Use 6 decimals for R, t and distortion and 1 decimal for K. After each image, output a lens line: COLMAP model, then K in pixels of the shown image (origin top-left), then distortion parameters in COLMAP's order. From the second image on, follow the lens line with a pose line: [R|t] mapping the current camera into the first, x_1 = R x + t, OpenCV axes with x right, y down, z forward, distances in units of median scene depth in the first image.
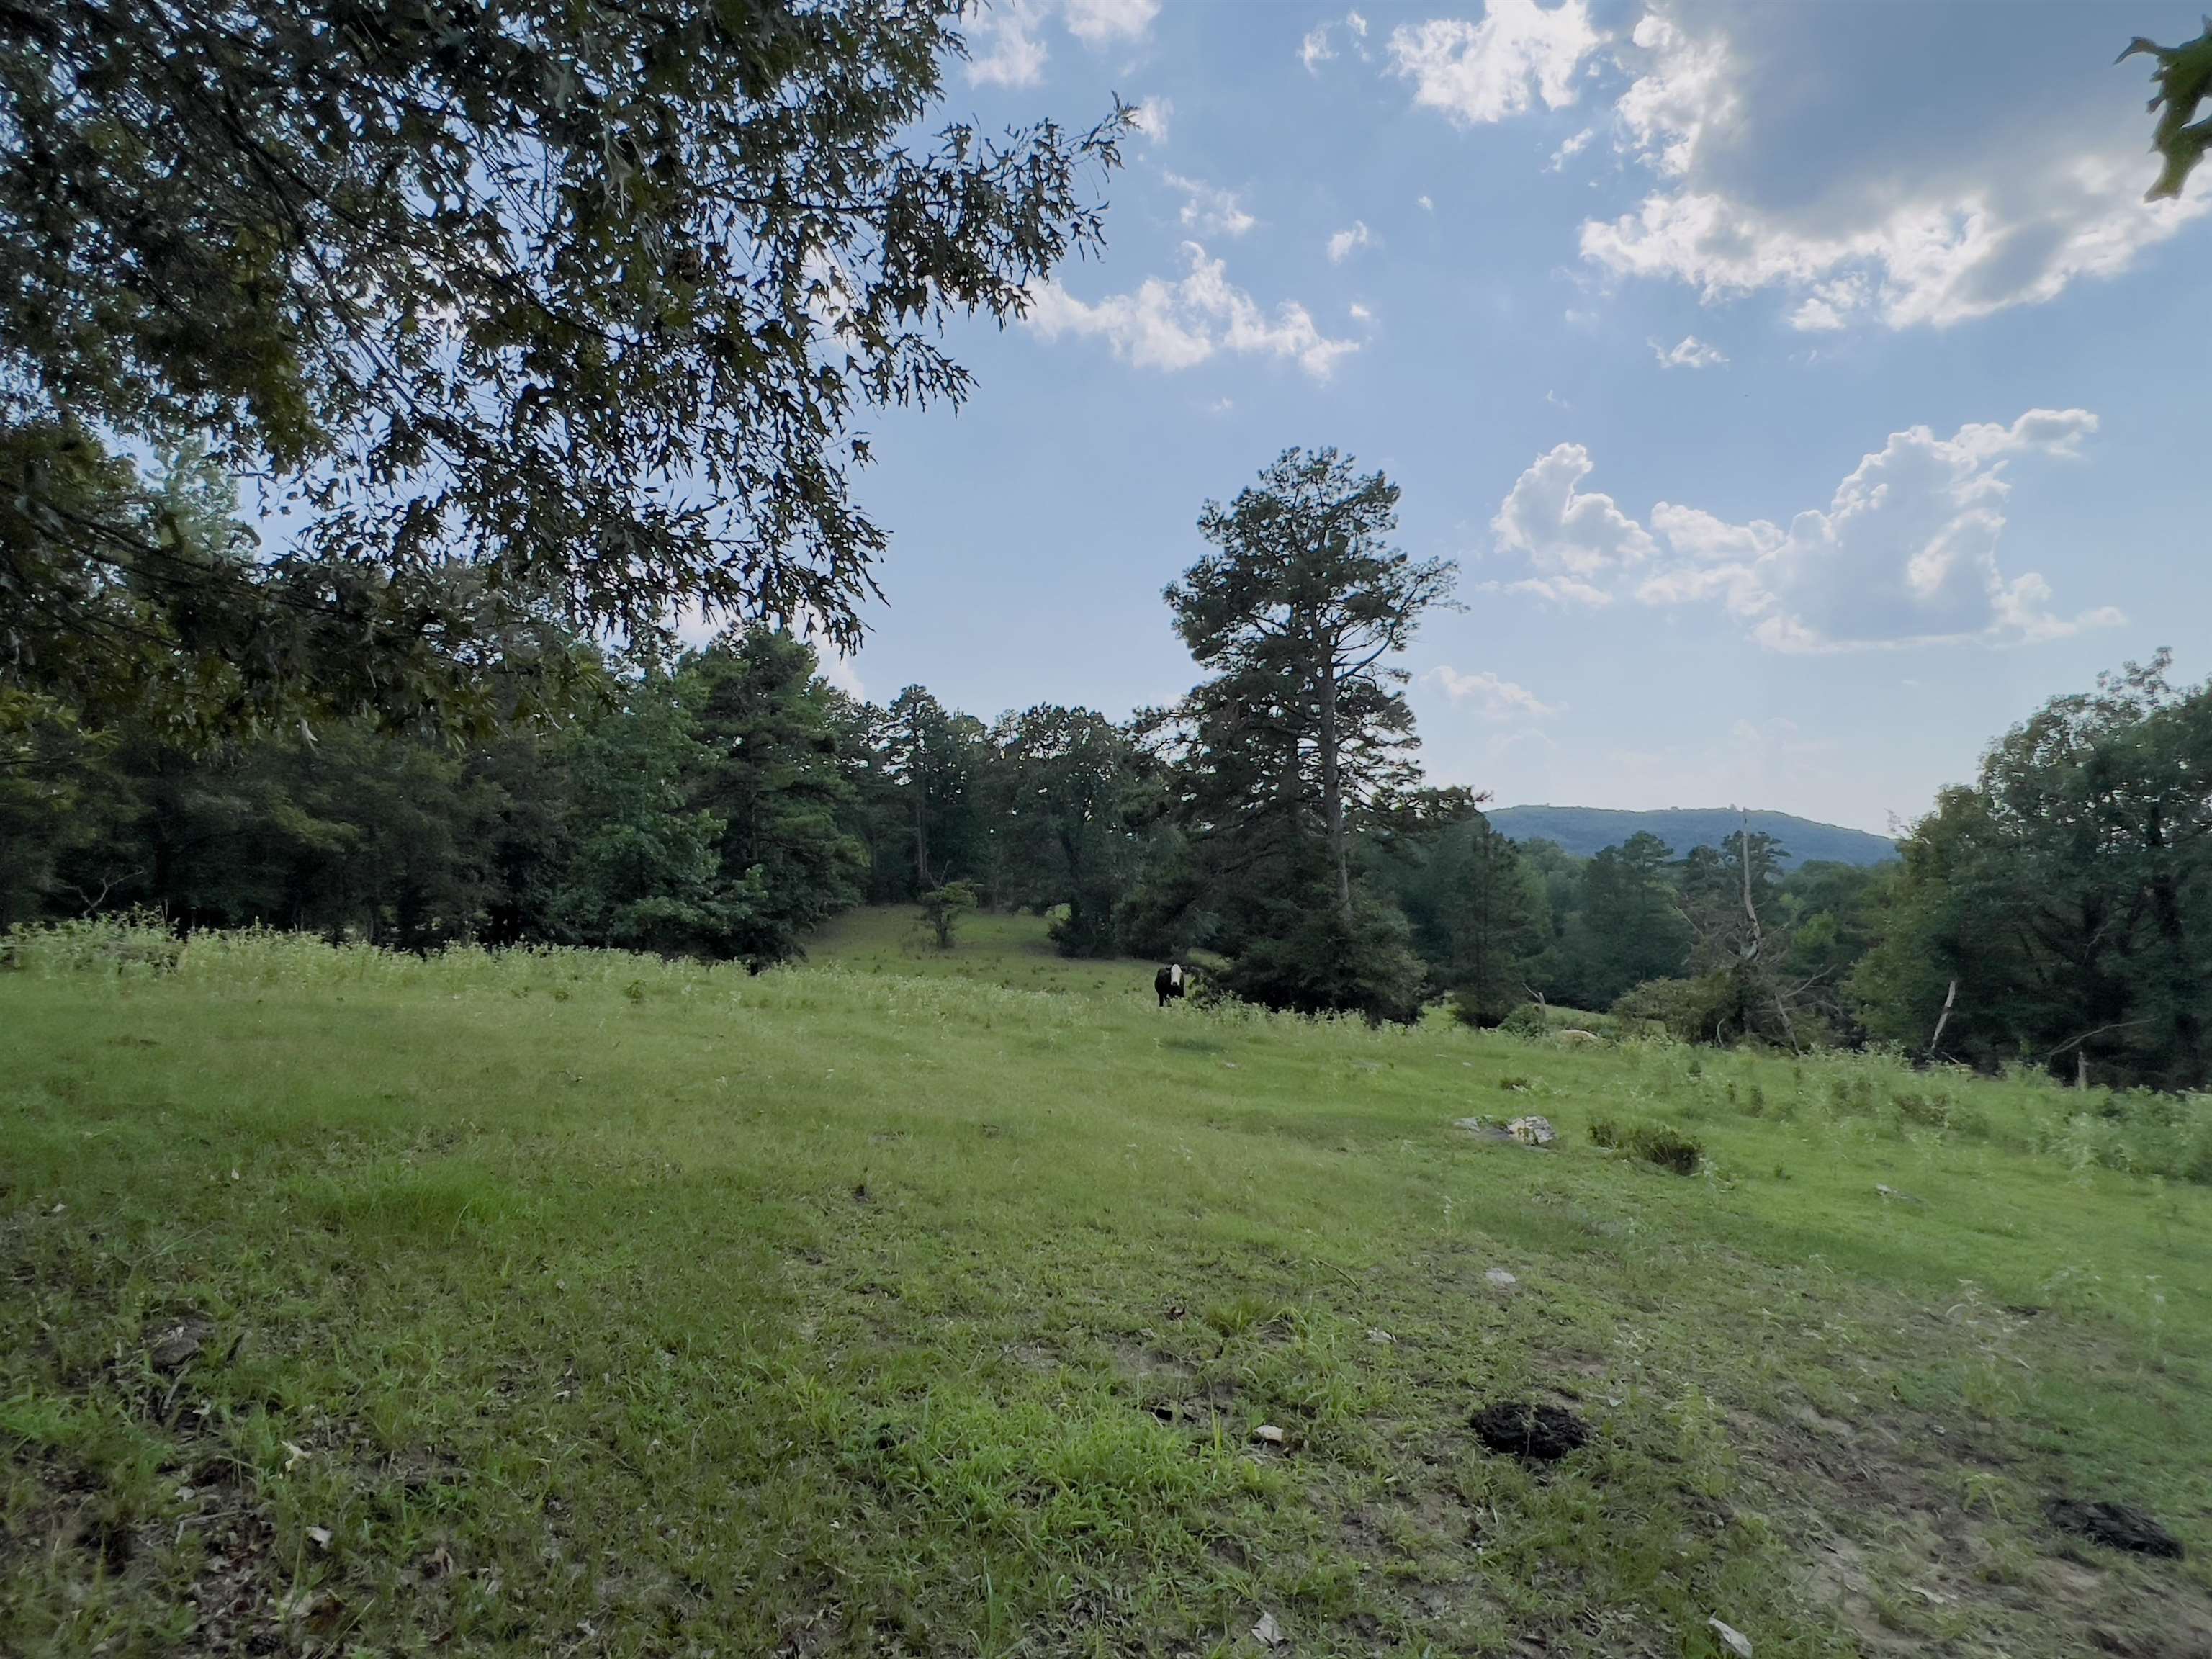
lens RADIAL K [[1158.2, 0, 1105.1], [0, 1158.2, 832.9], [0, 0, 1]] dist [0.002782, 0.000608]
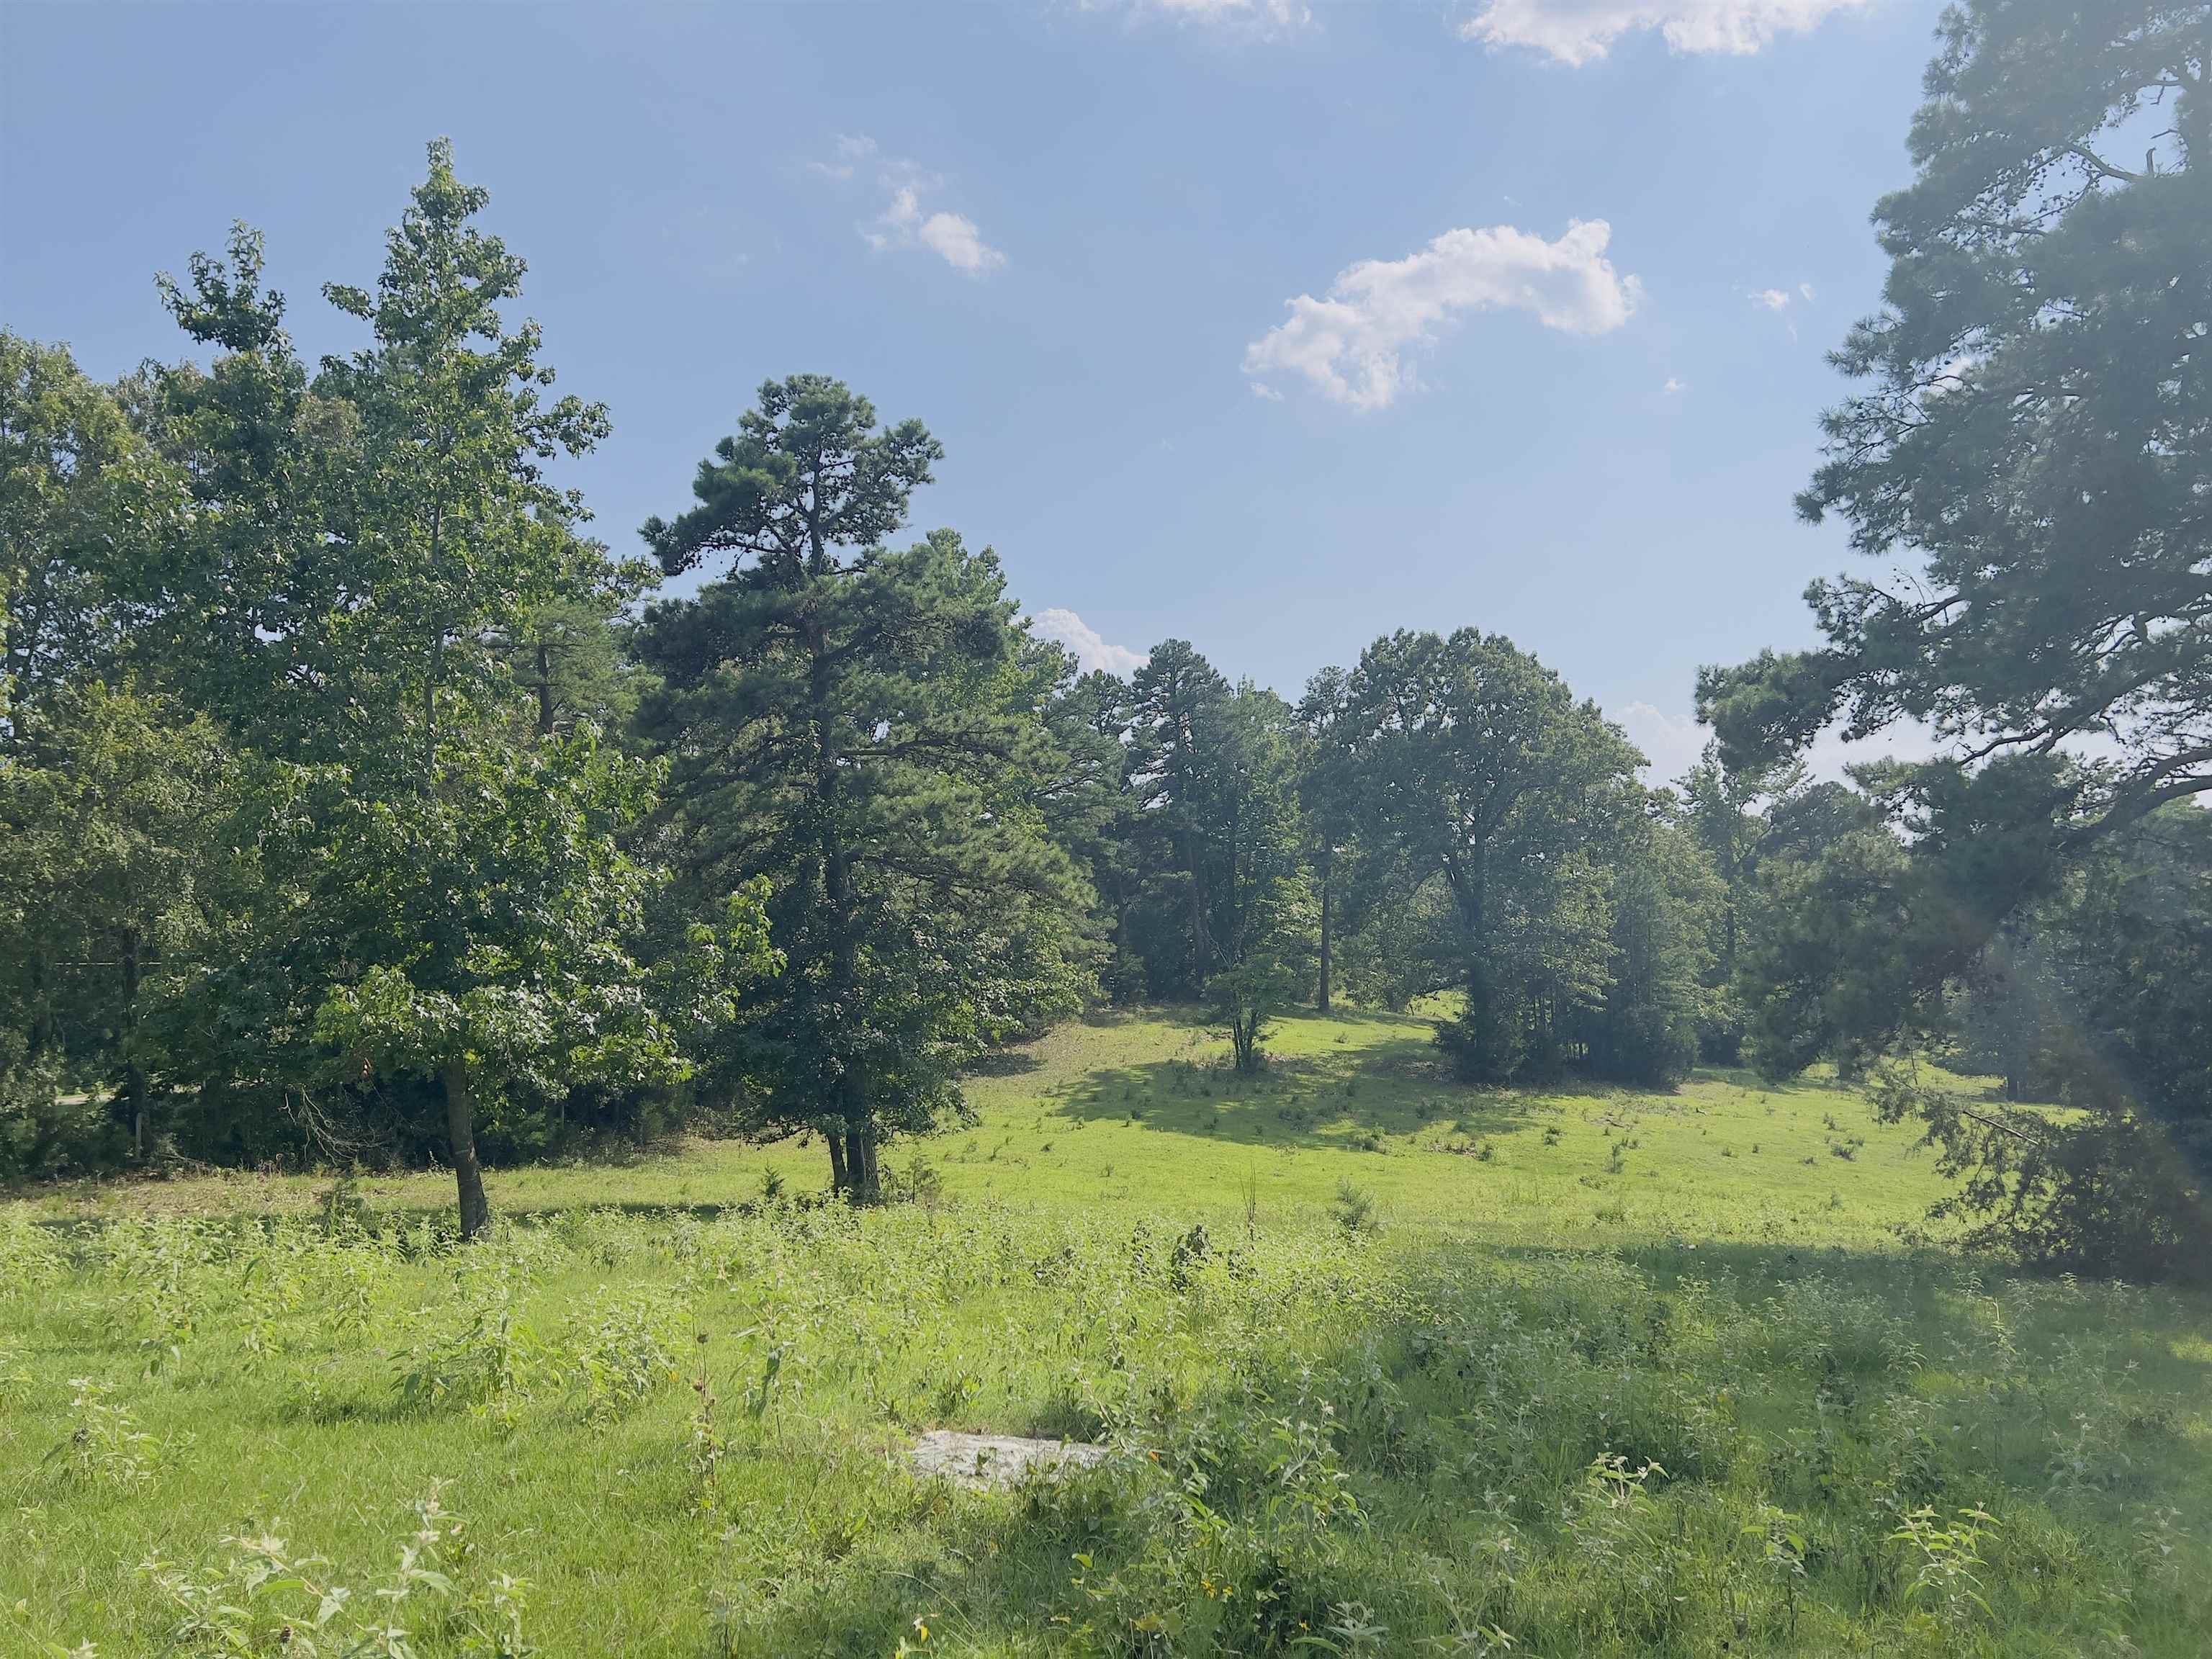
lens RADIAL K [[1638.0, 0, 1107.1], [0, 1638.0, 829.6], [0, 0, 1]] dist [0.076040, -0.065878]
pose [[0.976982, -0.058981, -0.205005, -0.026113], [0.050541, 0.997654, -0.046173, 0.011196], [0.207248, 0.034749, 0.977671, 0.149336]]
